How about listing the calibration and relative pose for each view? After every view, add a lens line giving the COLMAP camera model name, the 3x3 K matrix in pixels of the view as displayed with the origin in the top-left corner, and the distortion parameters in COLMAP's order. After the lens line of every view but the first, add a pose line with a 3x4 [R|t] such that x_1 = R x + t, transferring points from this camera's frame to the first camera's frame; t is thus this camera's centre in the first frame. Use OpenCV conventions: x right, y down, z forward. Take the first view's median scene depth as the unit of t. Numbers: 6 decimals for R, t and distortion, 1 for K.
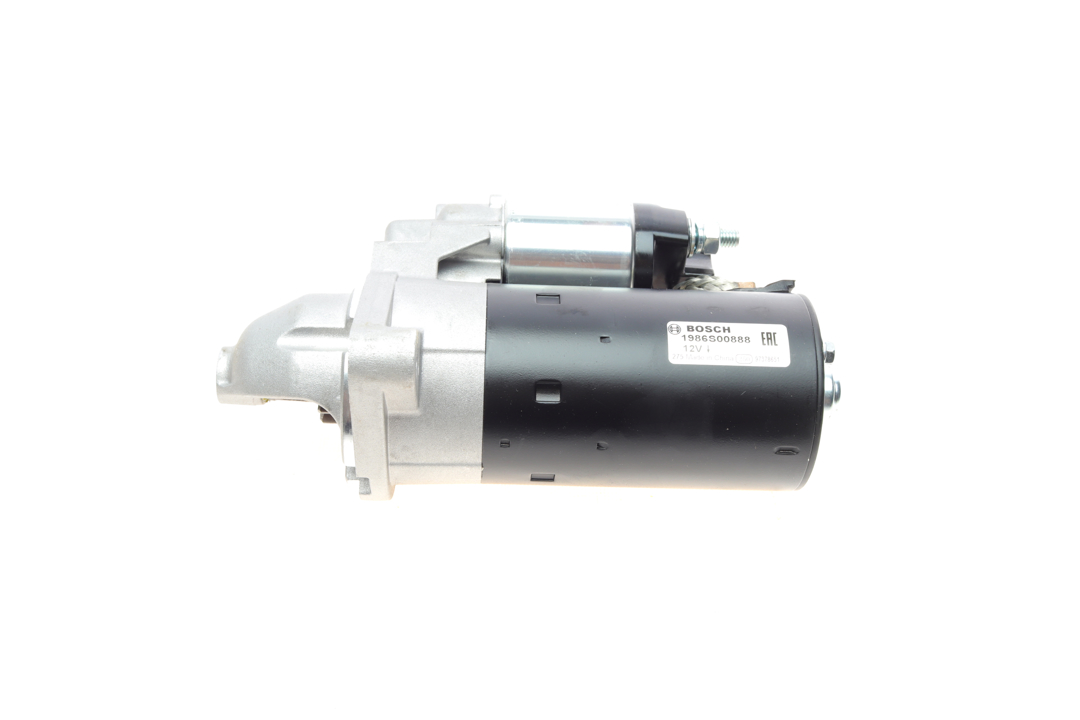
lens RADIAL K [[1244.9, 0, 536.0], [0, 1244.9, 367.2], [0, 0, 1]] dist [0.045348, 0.000000]
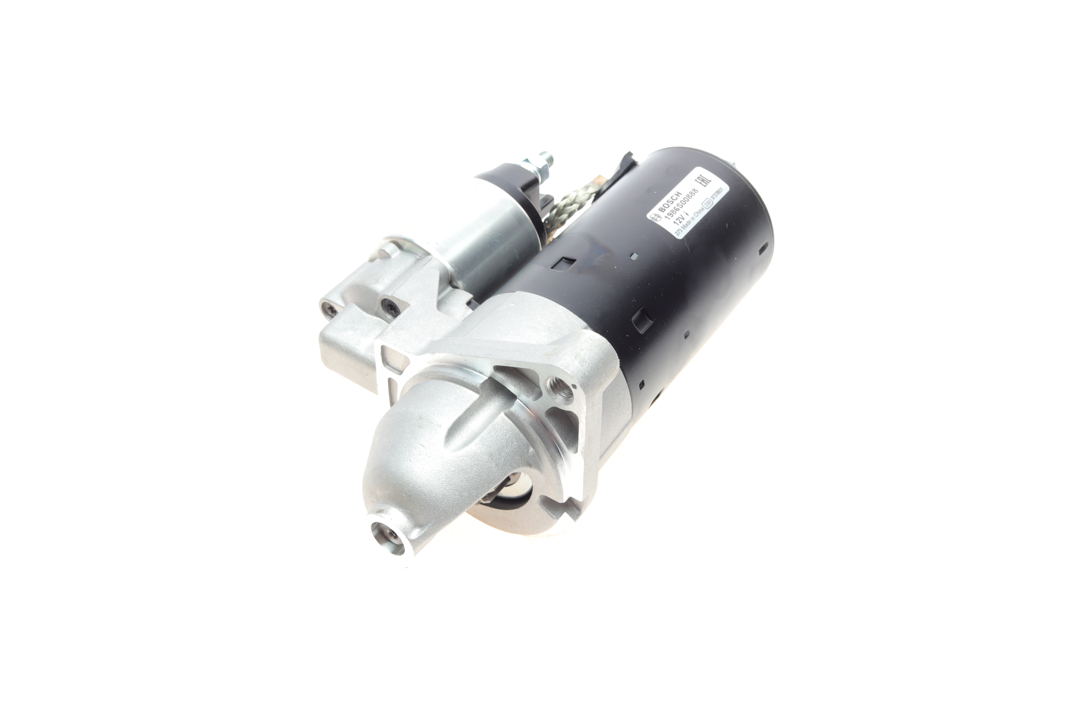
lens RADIAL K [[1244.9, 0, 540.5], [0, 1244.9, 359.6], [0, 0, 1]] dist [0.045348, 0.000000]
pose [[0.573180, -0.596765, 0.561548, -0.634275], [0.604999, 0.770392, 0.201176, -0.213560], [-0.552667, 0.224426, 0.802616, 0.181161]]
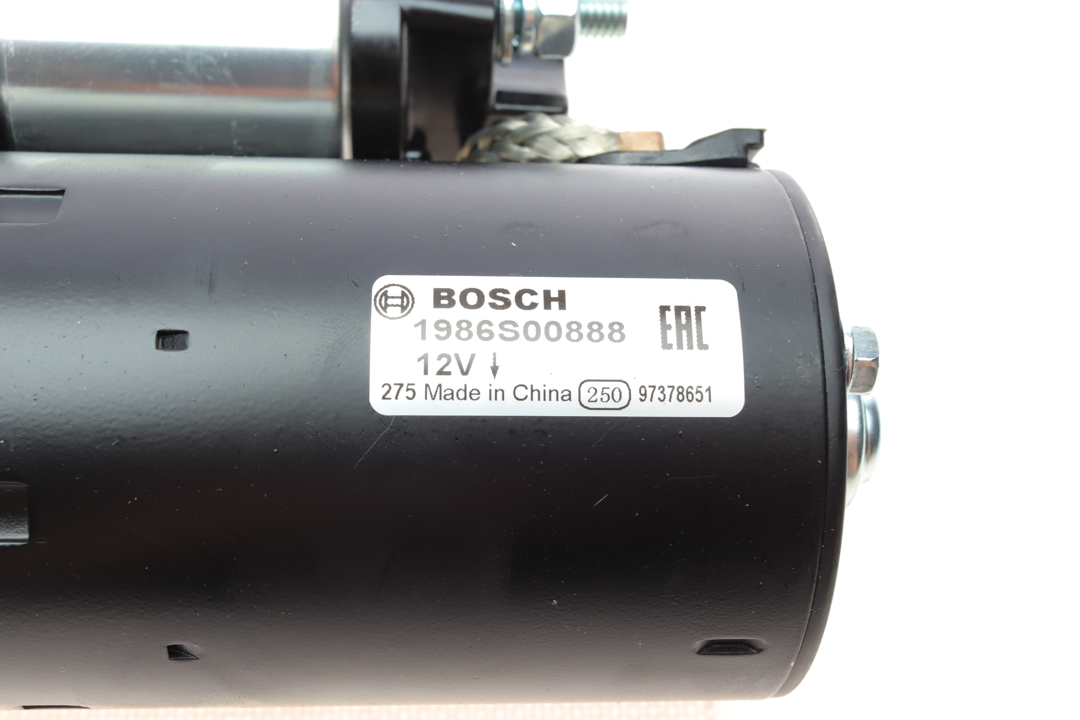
lens RADIAL K [[1244.9, 0, 547.6], [0, 1244.9, 355.8], [0, 0, 1]] dist [0.045348, 0.000000]
pose [[0.999360, -0.011758, 0.033774, 0.135927], [0.006372, 0.987838, 0.155355, -0.064627], [-0.035189, -0.155041, 0.987281, 0.655718]]
